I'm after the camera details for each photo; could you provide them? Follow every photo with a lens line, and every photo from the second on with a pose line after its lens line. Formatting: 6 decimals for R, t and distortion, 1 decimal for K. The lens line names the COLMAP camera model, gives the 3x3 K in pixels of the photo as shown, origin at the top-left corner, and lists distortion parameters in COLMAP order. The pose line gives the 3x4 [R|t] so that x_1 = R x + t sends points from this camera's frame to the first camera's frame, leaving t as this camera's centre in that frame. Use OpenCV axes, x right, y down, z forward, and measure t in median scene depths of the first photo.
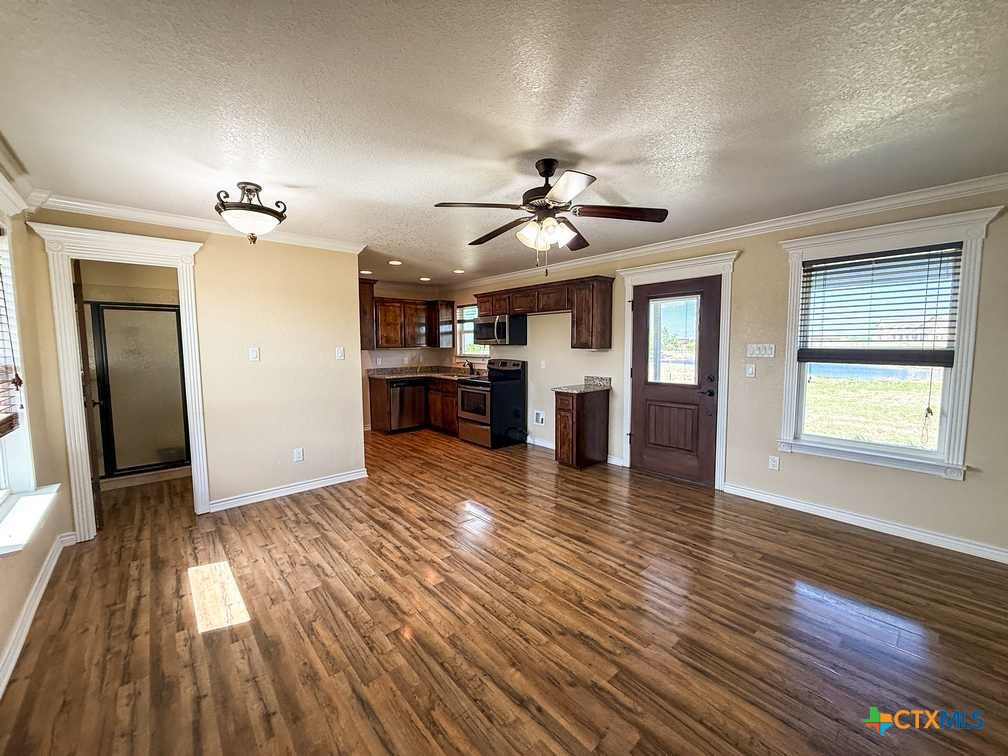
lens RADIAL K [[400.2, 0, 501.6], [0, 400.2, 377.2], [0, 0, 1]] dist [-0.000975, -0.000276]
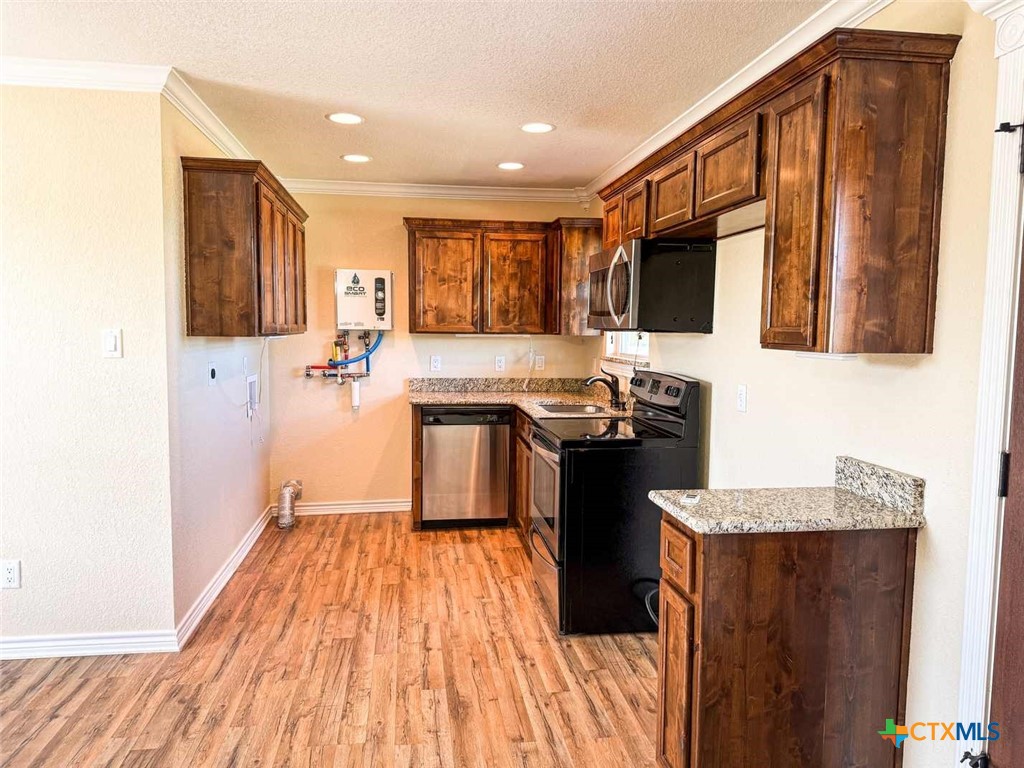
lens RADIAL K [[716.8, 0, 509.2], [0, 716.8, 389.0], [0, 0, 1]] dist [0.062428, -0.086303]
pose [[0.837055, 0.060480, -0.543766, 0.252787], [-0.058786, 0.998060, 0.020516, -0.038485], [0.543952, 0.014793, 0.838986, 0.440991]]
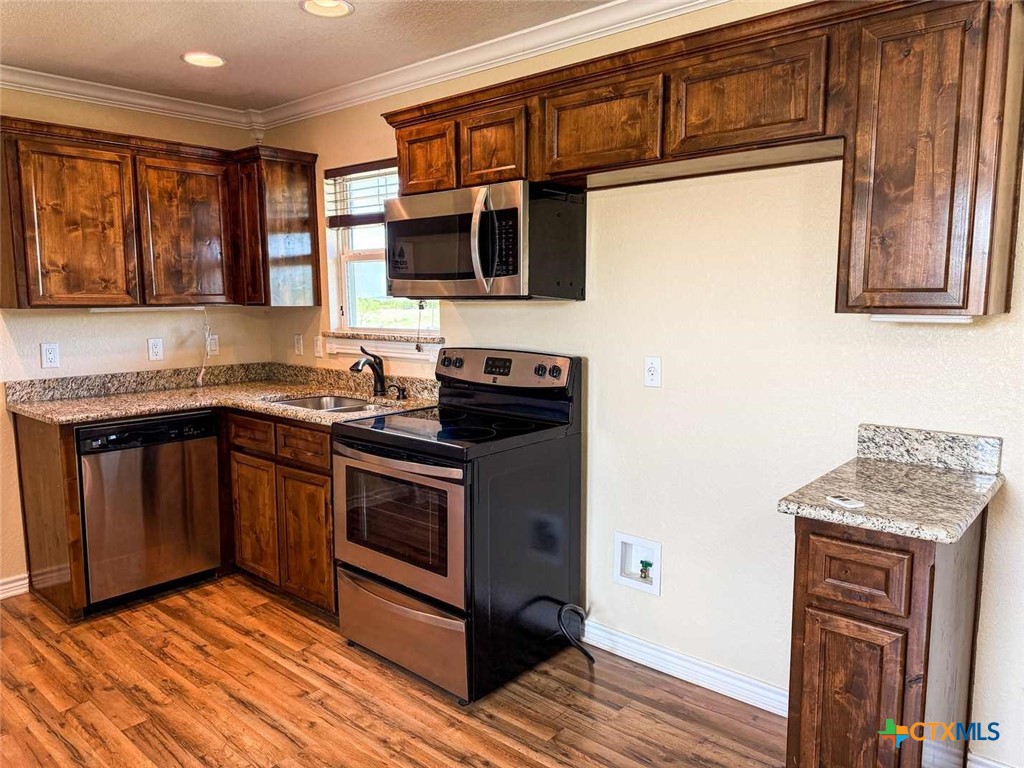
lens RADIAL K [[732.9, 0, 512.0], [0, 732.9, 384.0], [0, 0, 1]] dist [0.075034, -0.087600]
pose [[0.992007, -0.016435, 0.125106, -0.053227], [0.011739, 0.999202, 0.038179, -0.042494], [-0.125634, -0.036406, 0.991409, 0.516442]]
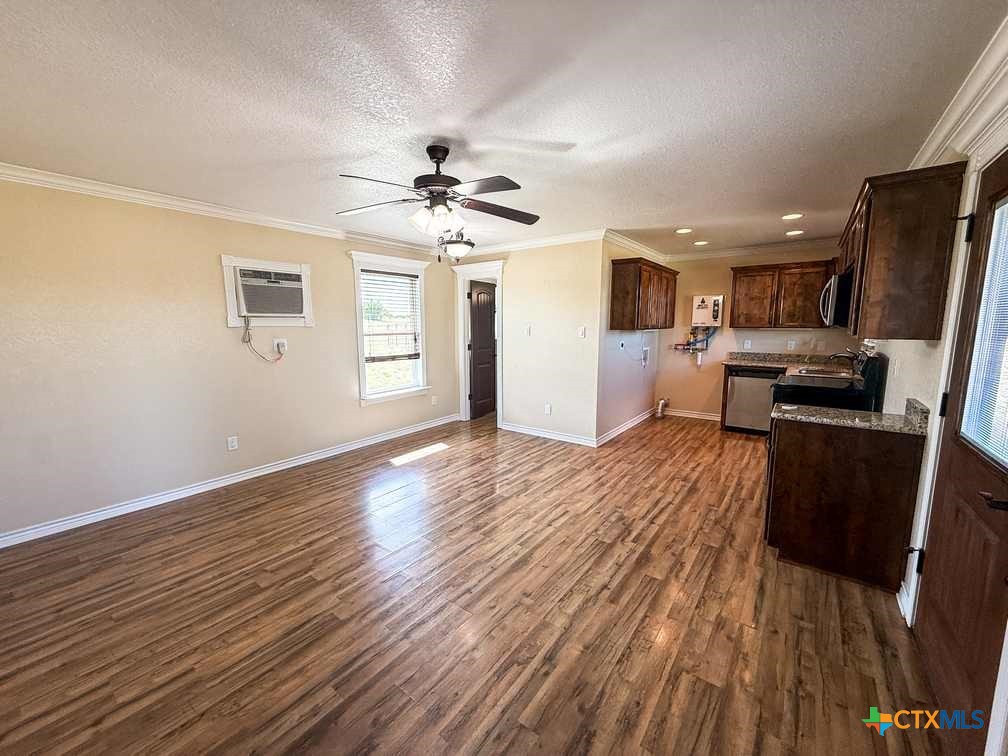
lens RADIAL K [[400.2, 0, 501.6], [0, 400.2, 377.2], [0, 0, 1]] dist [-0.000975, -0.000276]
pose [[0.198265, 0.136882, -0.970543, 0.499145], [-0.077977, 0.989265, 0.123593, -0.041778], [0.977042, 0.051176, 0.206810, 0.401891]]
